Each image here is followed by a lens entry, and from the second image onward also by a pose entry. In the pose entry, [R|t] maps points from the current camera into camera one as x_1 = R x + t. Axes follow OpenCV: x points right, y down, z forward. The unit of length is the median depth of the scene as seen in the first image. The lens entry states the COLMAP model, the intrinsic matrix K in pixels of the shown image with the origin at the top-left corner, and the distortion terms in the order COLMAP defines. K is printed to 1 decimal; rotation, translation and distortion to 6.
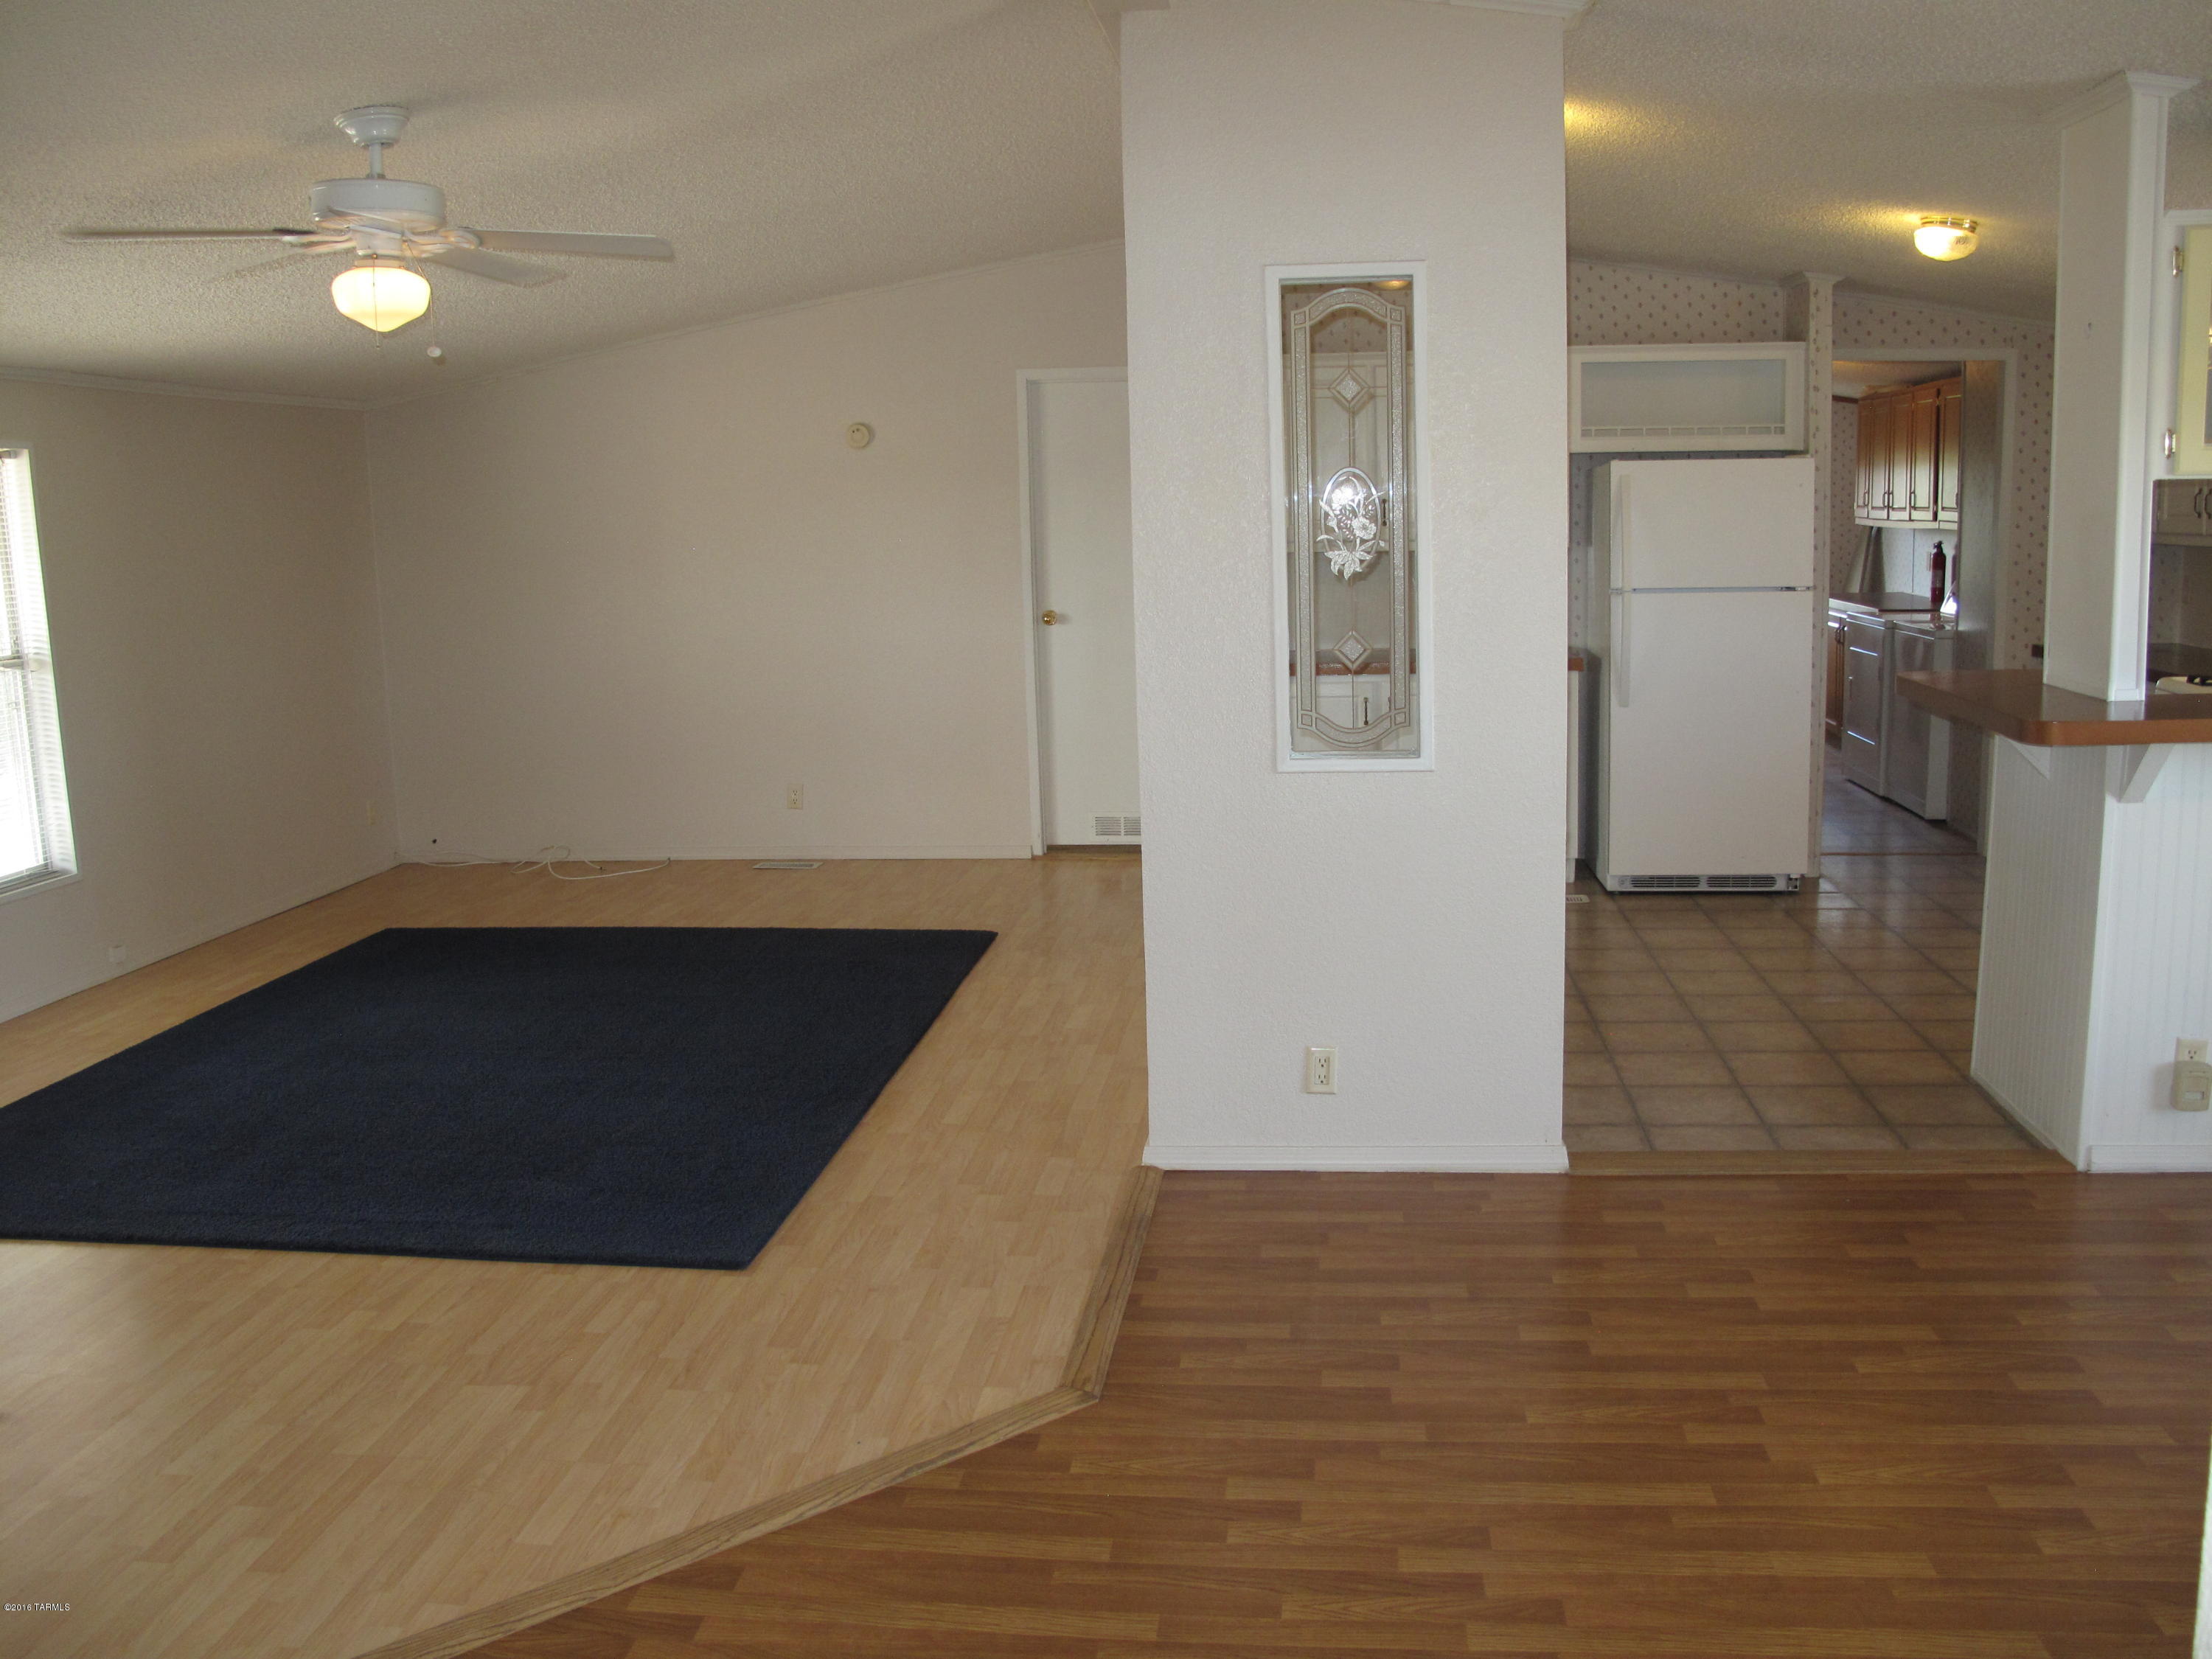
lens RADIAL K [[1847.4, 0, 1122.4], [0, 1847.4, 834.0], [0, 0, 1]] dist [-0.116373, 0.013965]
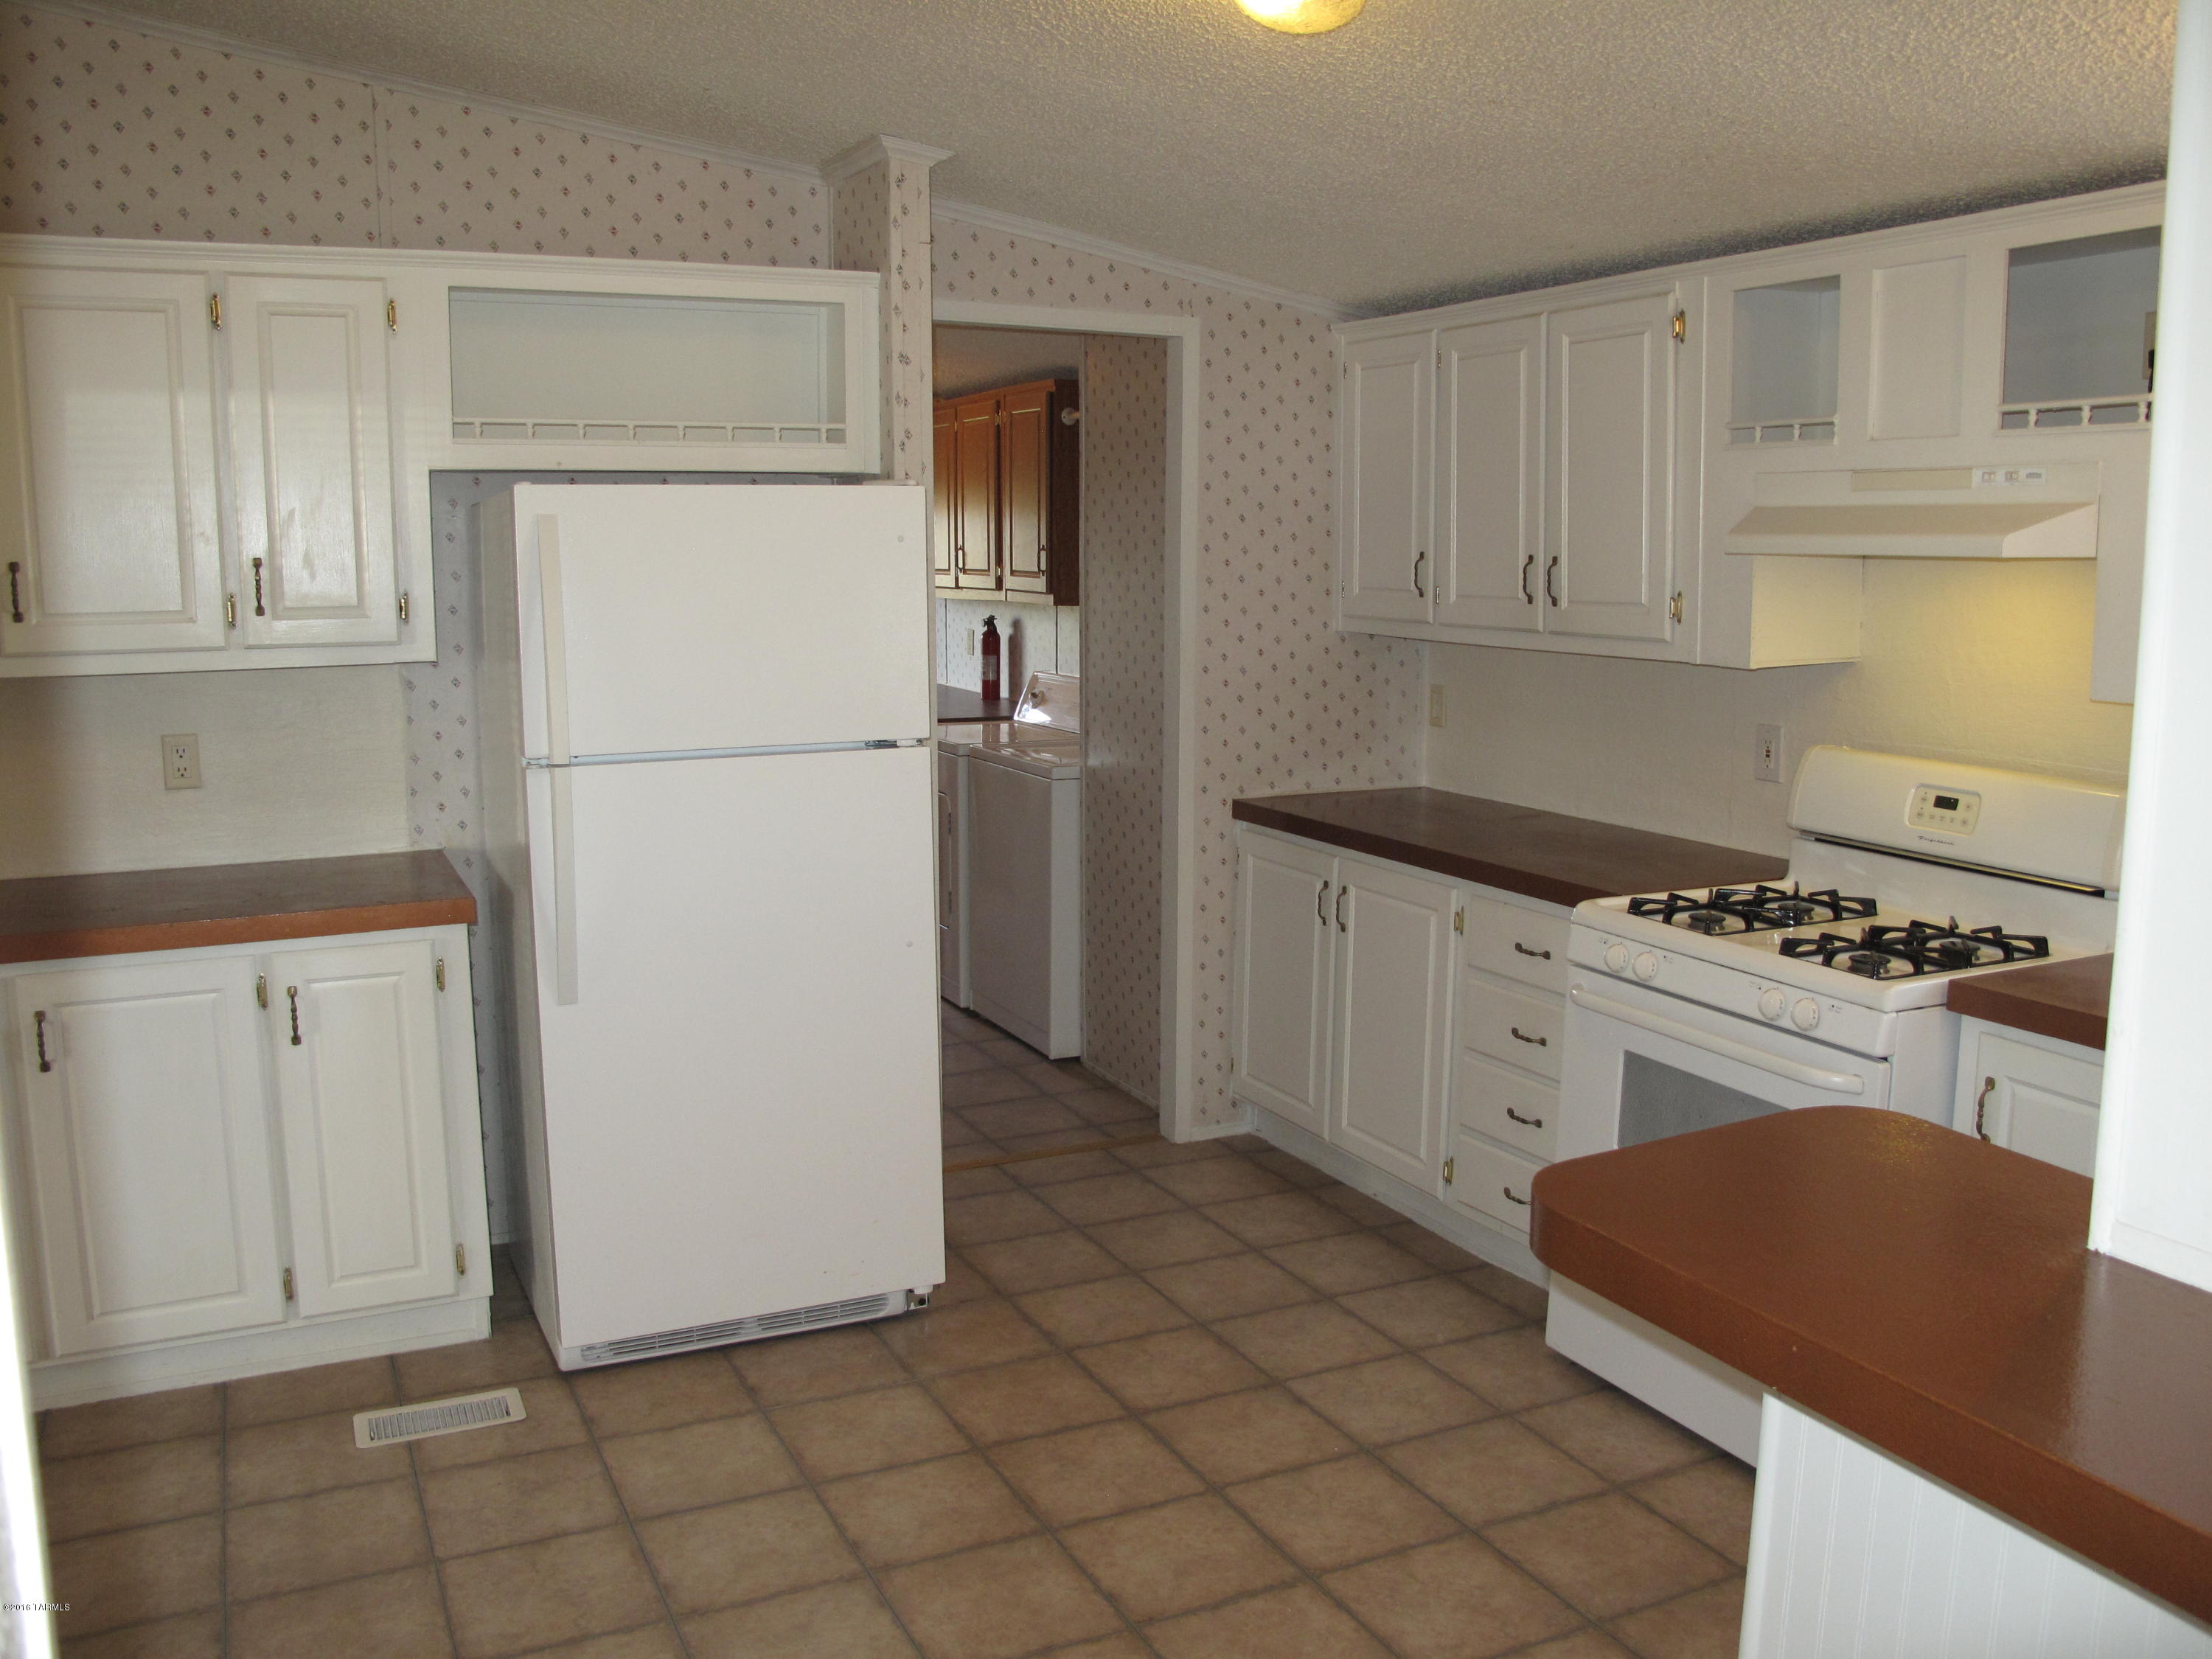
lens RADIAL K [[1847.4, 0, 1123.0], [0, 1847.4, 821.9], [0, 0, 1]] dist [-0.116373, 0.013965]
pose [[0.840759, -0.048509, 0.539232, 0.138910], [0.065120, 0.997808, -0.011772, -0.098582], [-0.537479, 0.045012, 0.842075, 0.510148]]
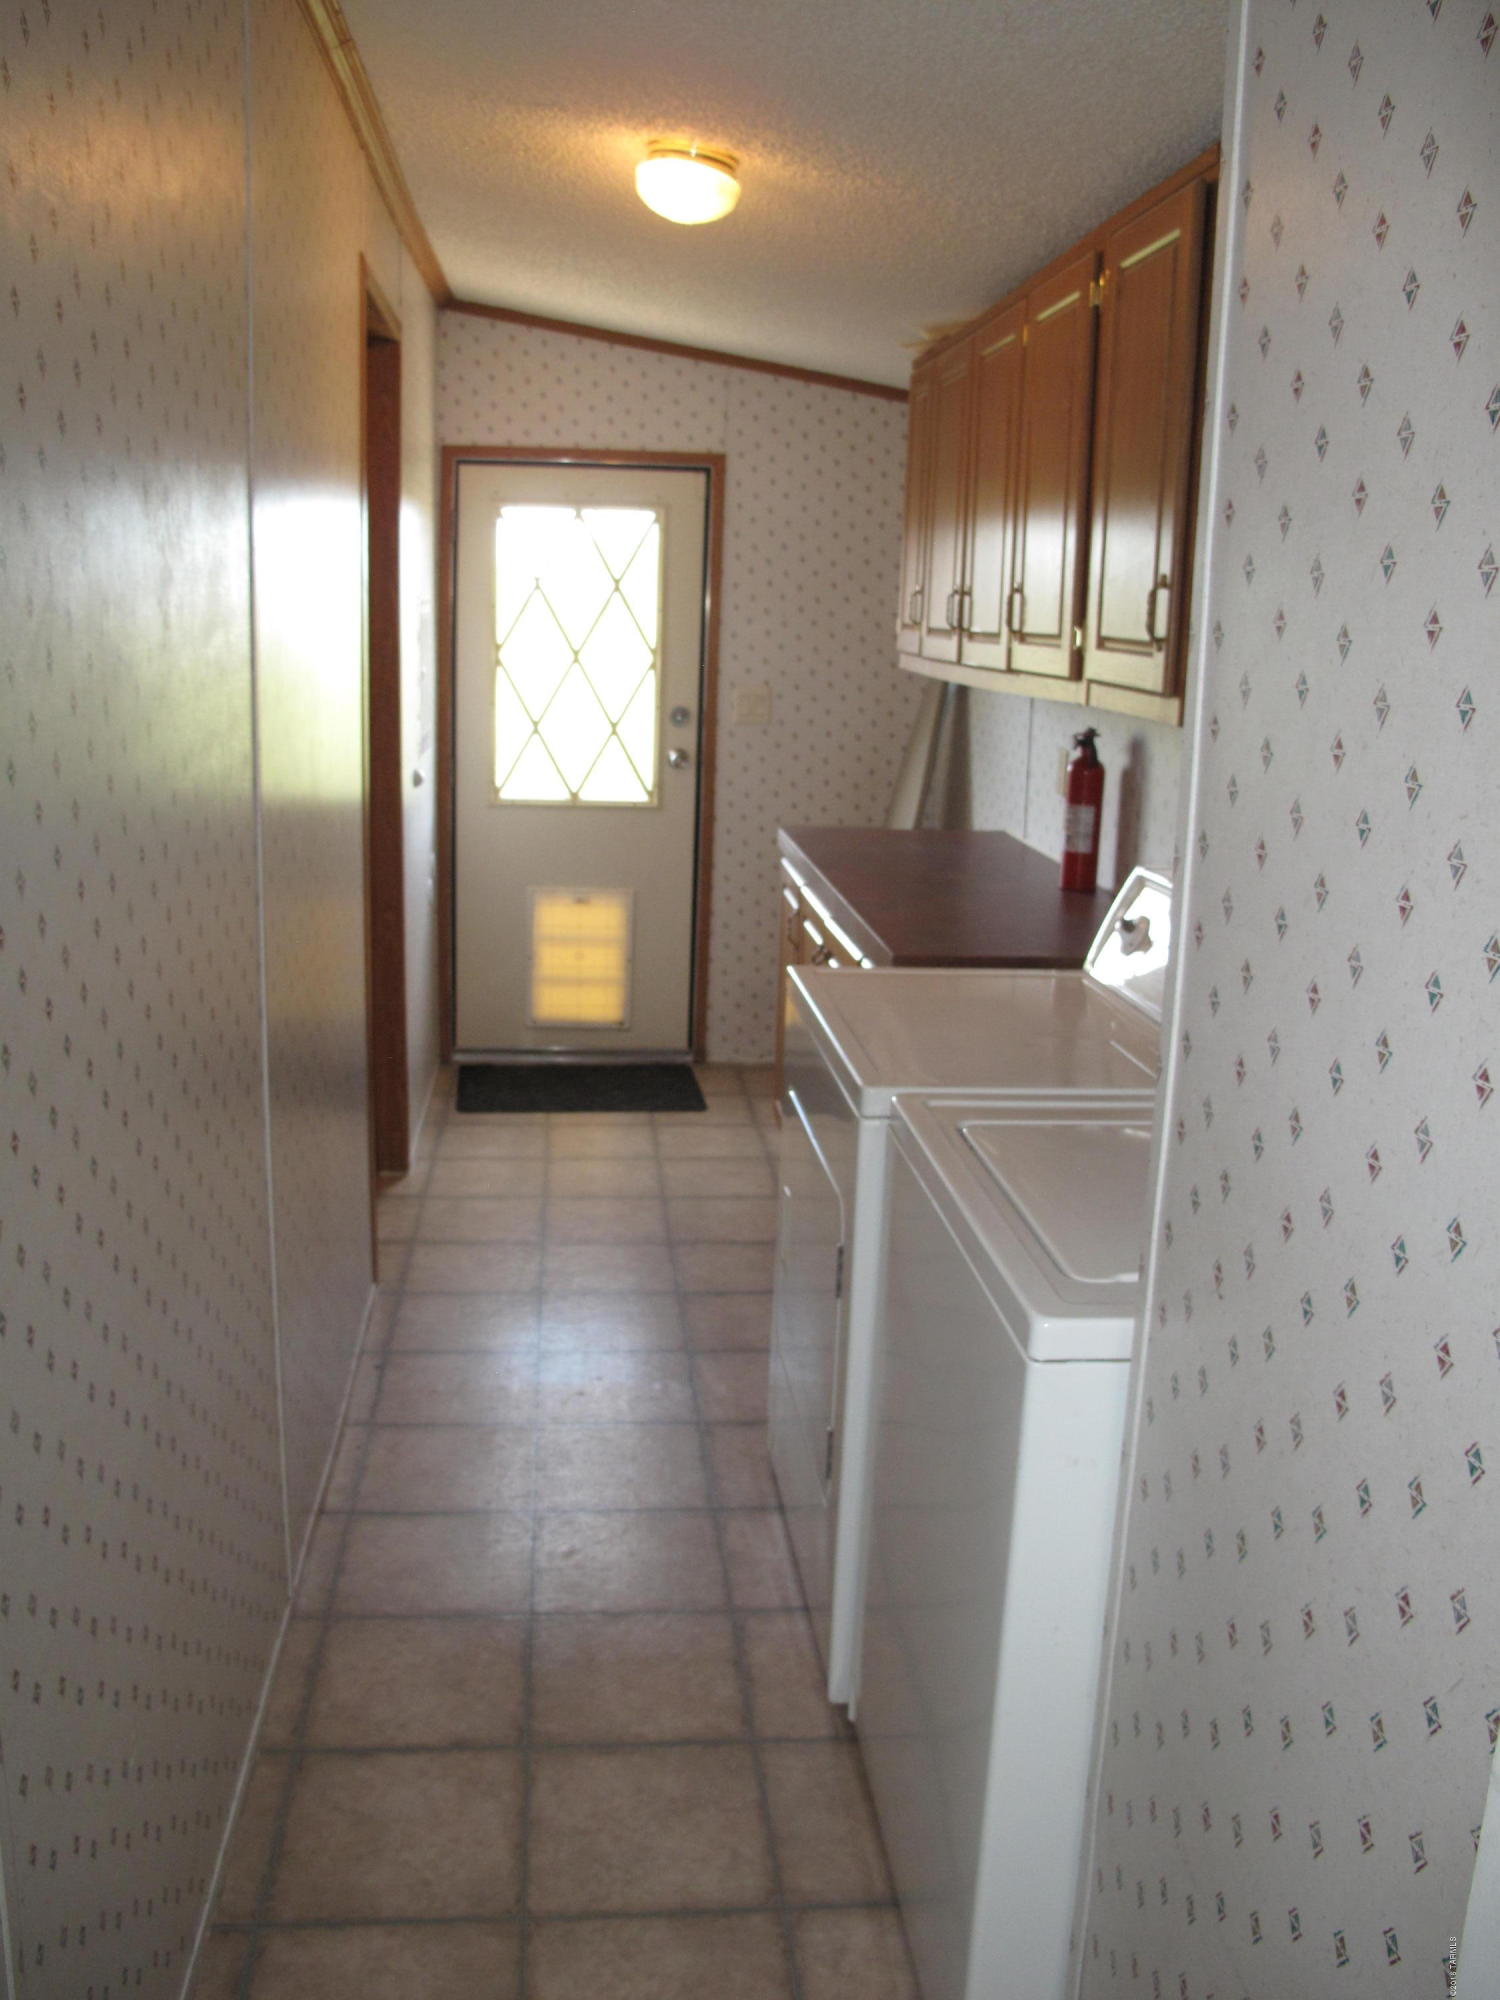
lens RADIAL K [[1670.4, 0, 749.9], [0, 1670.4, 998.3], [0, 0, 1]] dist [-0.116373, 0.013965]
pose [[0.974079, 0.006756, 0.226107, 0.447597], [-0.018916, 0.998486, 0.051654, -0.179033], [-0.225416, -0.054592, 0.972732, 0.984681]]
